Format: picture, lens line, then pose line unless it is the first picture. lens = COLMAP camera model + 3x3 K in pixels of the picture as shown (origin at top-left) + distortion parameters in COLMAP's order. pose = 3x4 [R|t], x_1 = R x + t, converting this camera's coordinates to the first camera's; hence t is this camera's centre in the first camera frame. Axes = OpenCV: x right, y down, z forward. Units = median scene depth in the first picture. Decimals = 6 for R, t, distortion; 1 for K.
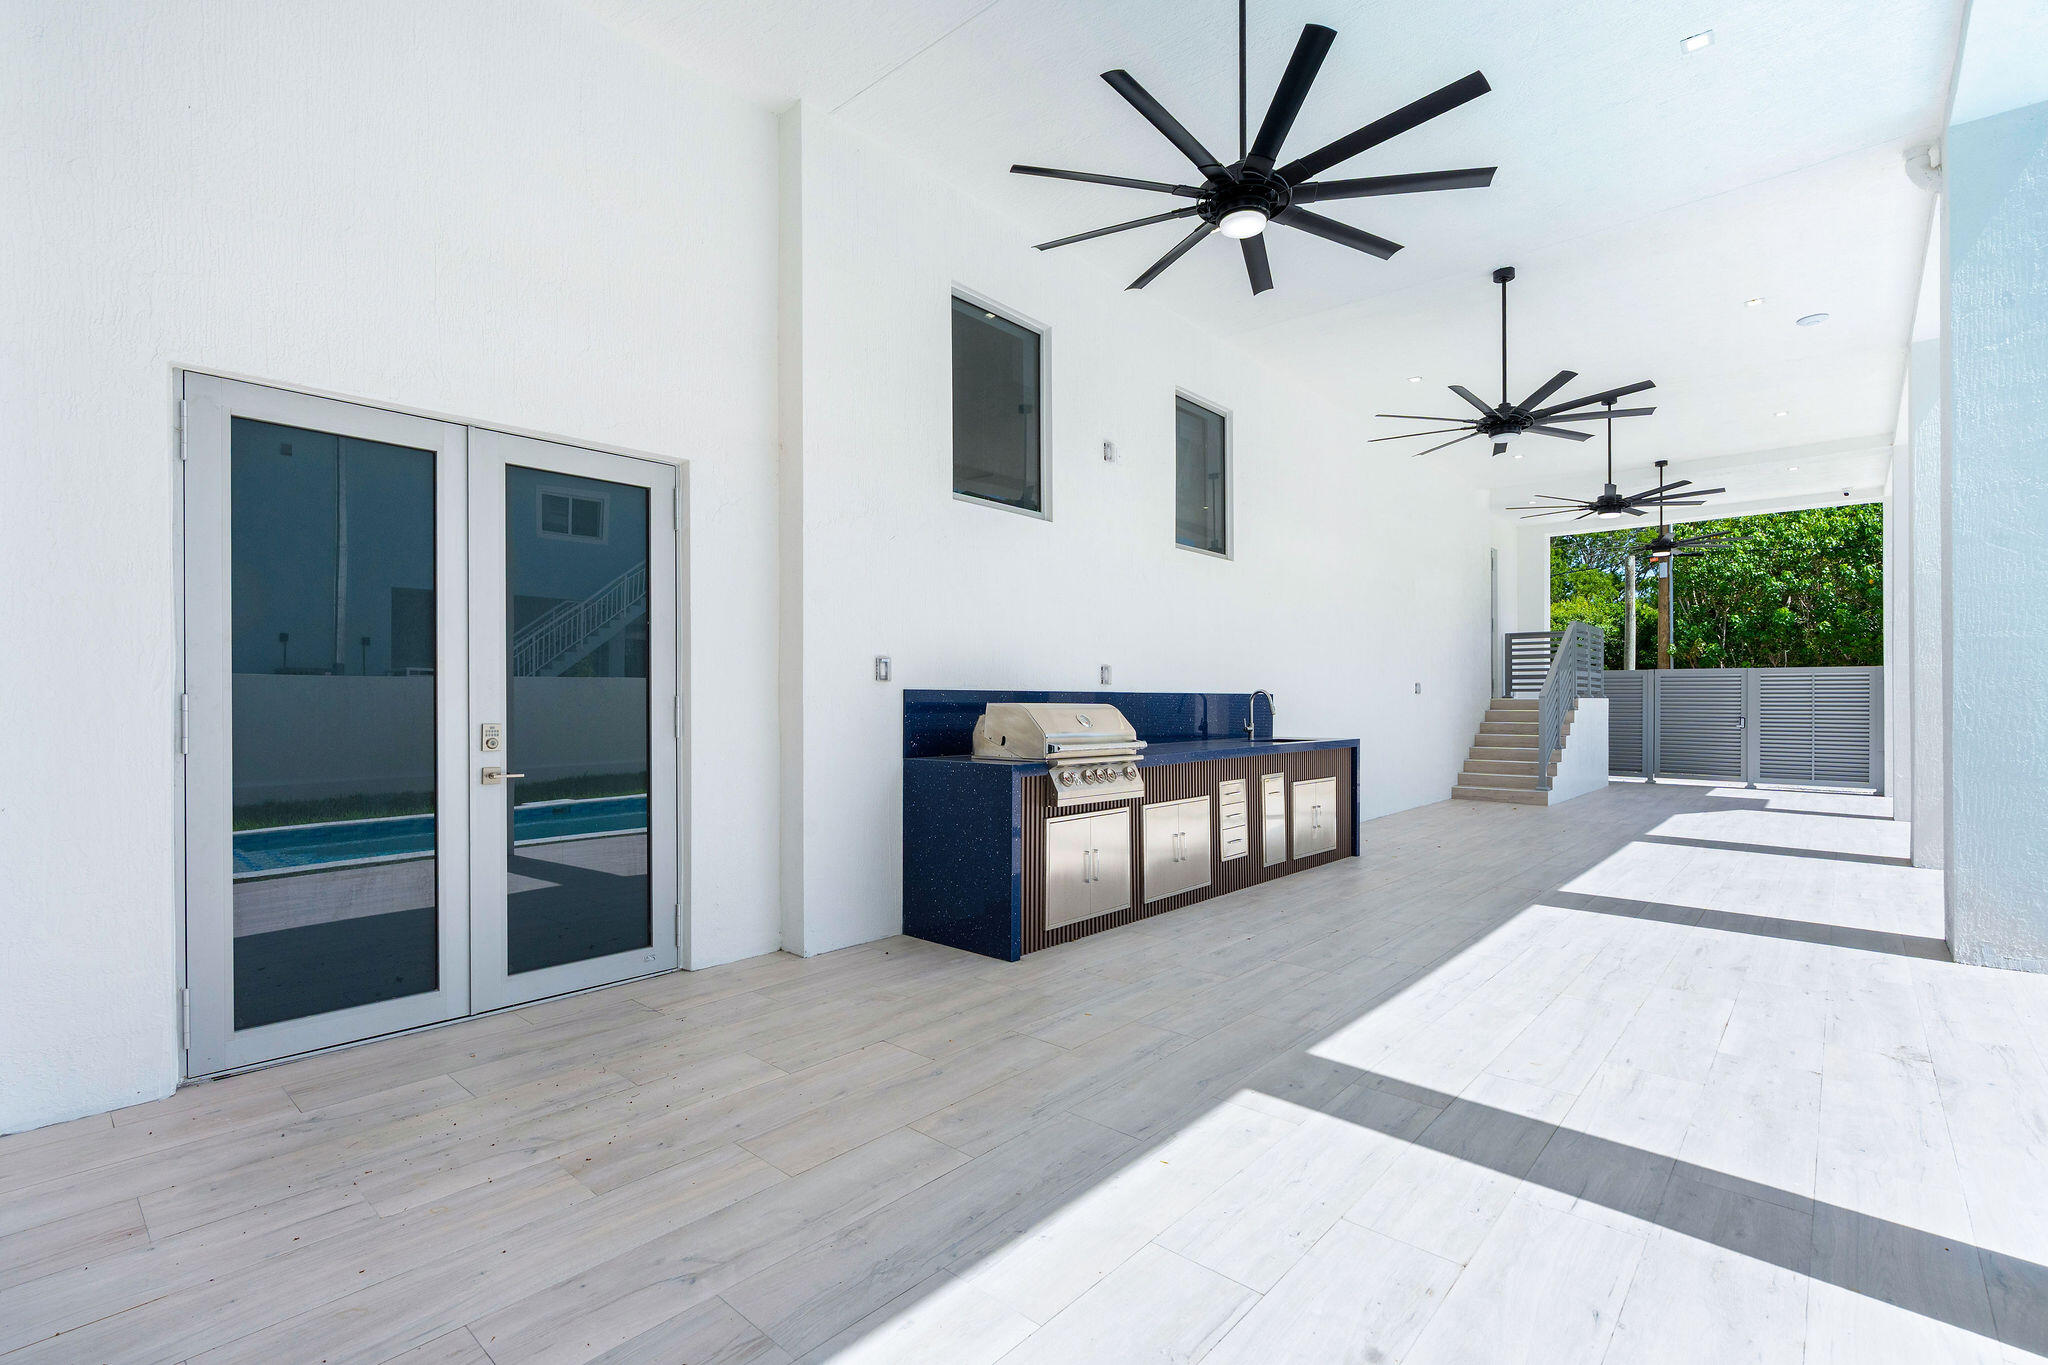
lens RADIAL K [[939.7, 0, 1024.7], [0, 939.7, 704.0], [0, 0, 1]] dist [-0.004971, -0.000289]
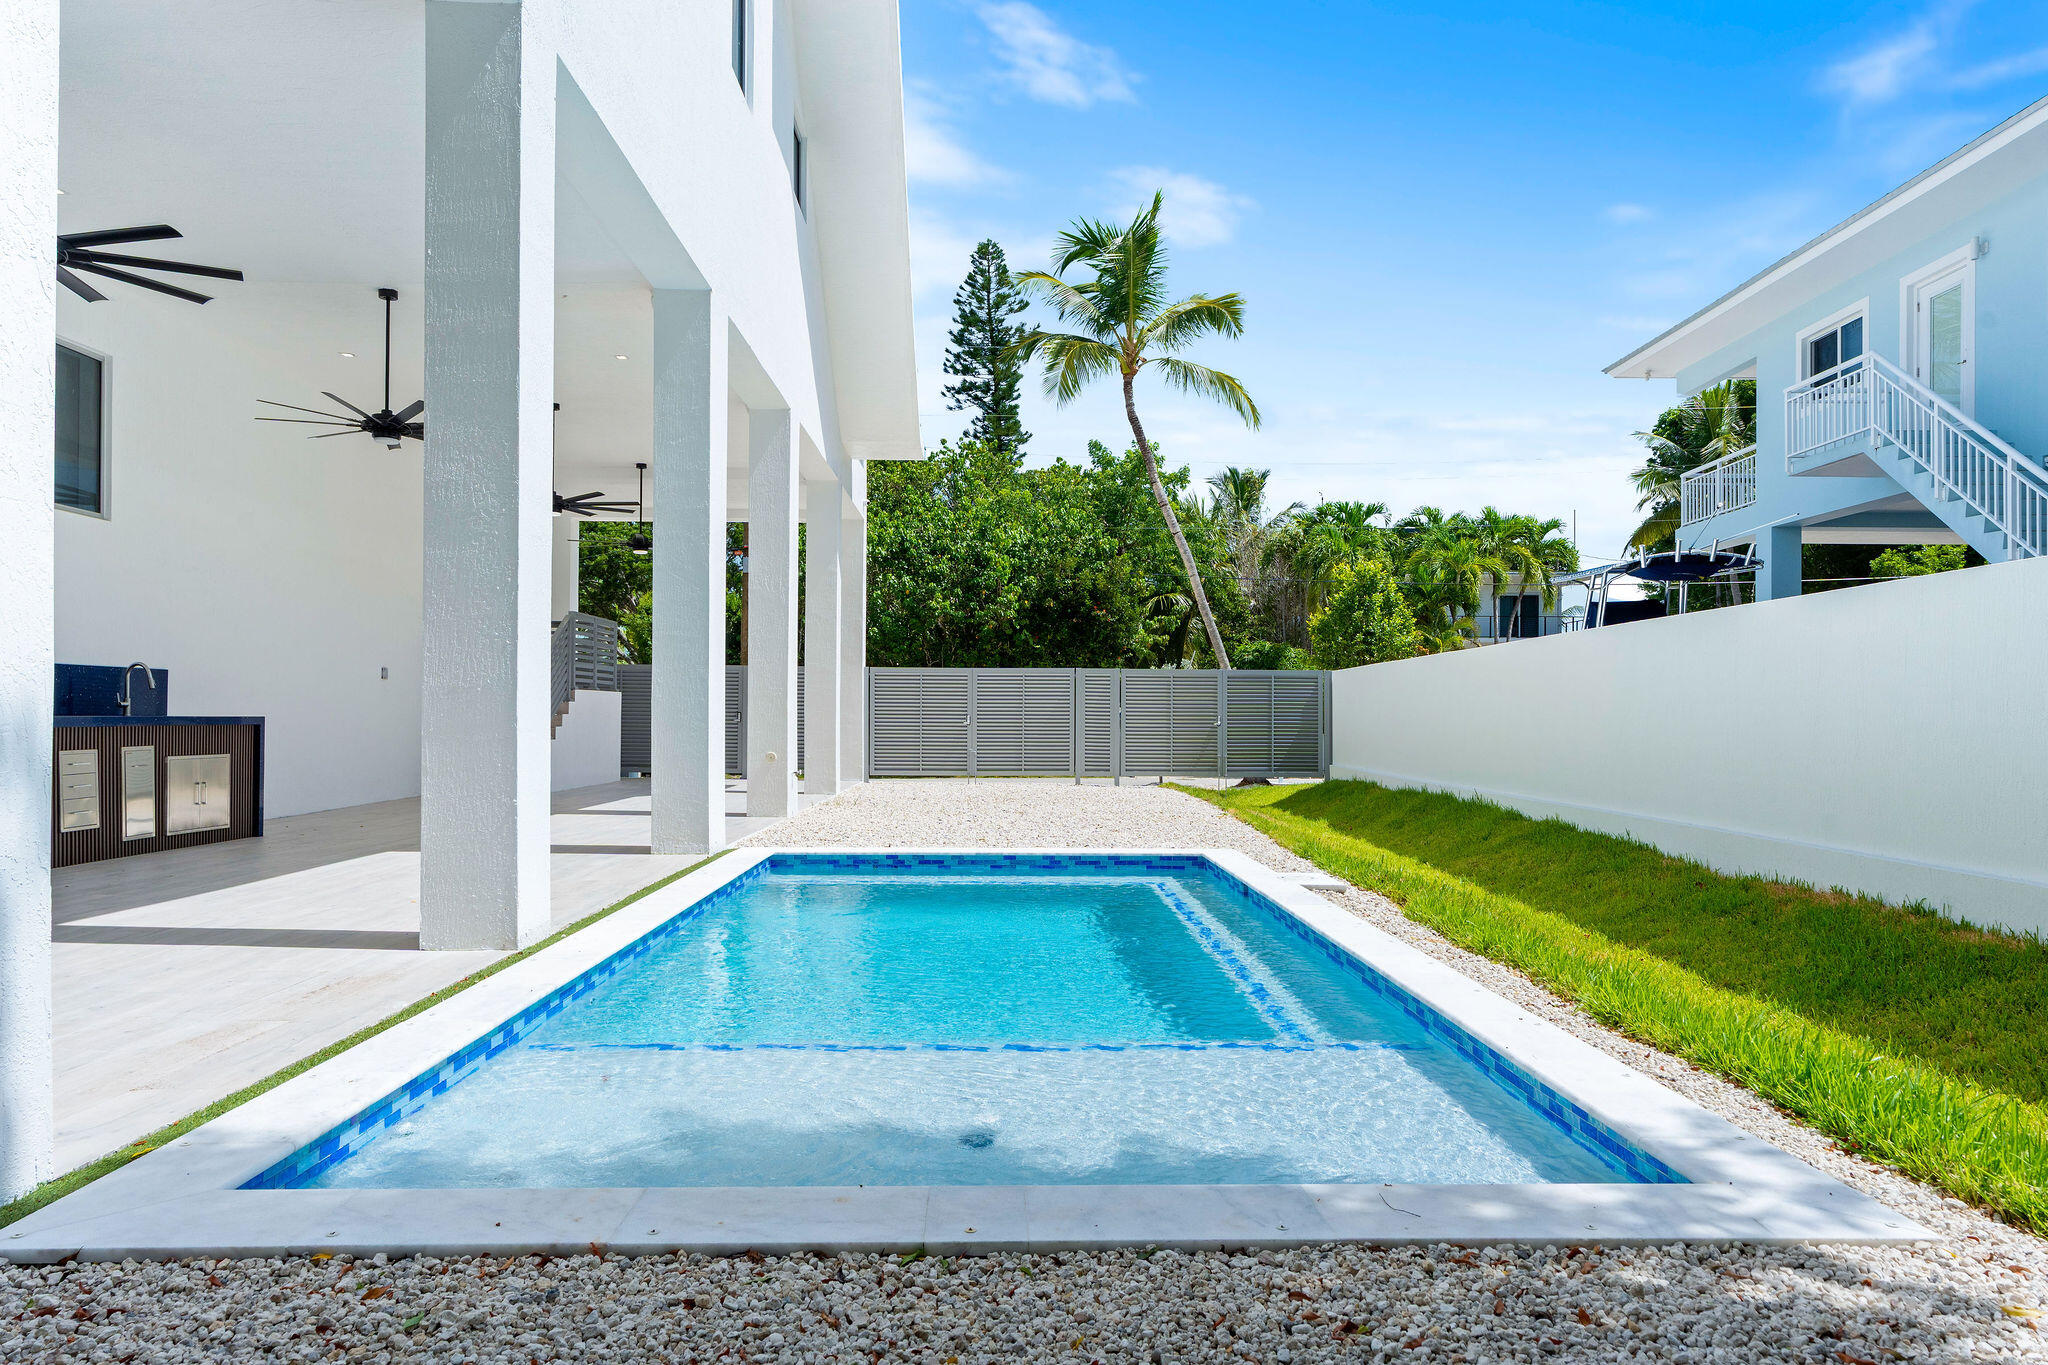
lens RADIAL K [[1302.9, 0, 1016.3], [0, 1302.9, 701.6], [0, 0, 1]] dist [0.000439, 0.001255]
pose [[0.742589, 0.013755, 0.669606, 0.038957], [-0.006866, 0.999893, -0.012926, 0.043902], [-0.669712, 0.005001, 0.742604, -0.700578]]
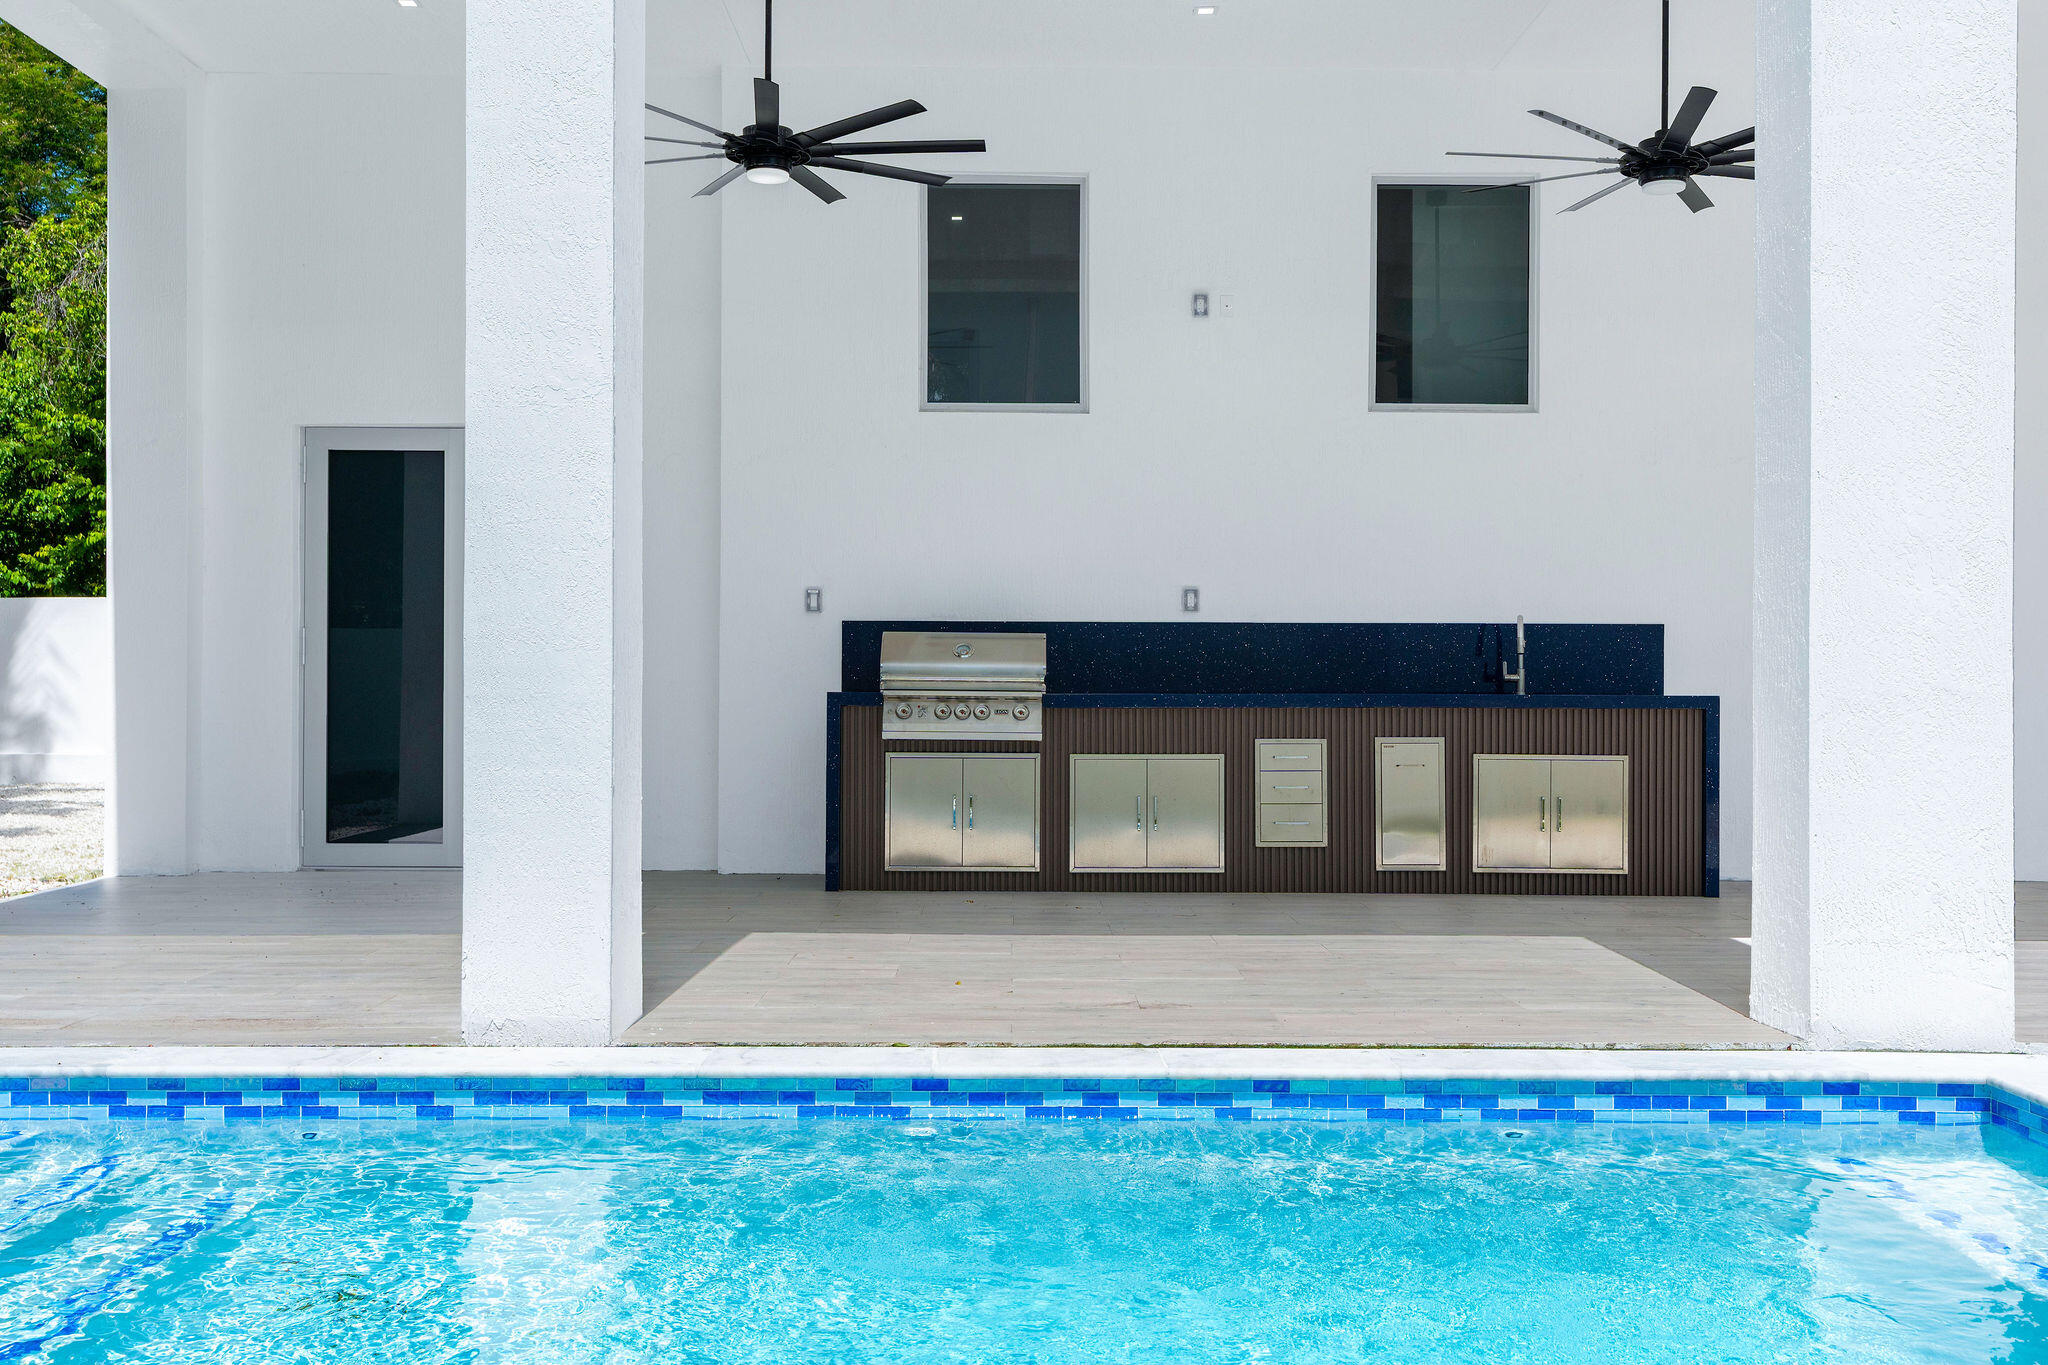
lens RADIAL K [[1900.9, 0, 1012.8], [0, 1900.9, 682.7], [0, 0, 1]] dist [-0.000452, 0.000000]
pose [[0.663980, -0.001731, -0.747749, 1.248054], [-0.006958, 0.999940, -0.008493, 0.054745], [0.747718, 0.010842, 0.663928, -0.138820]]
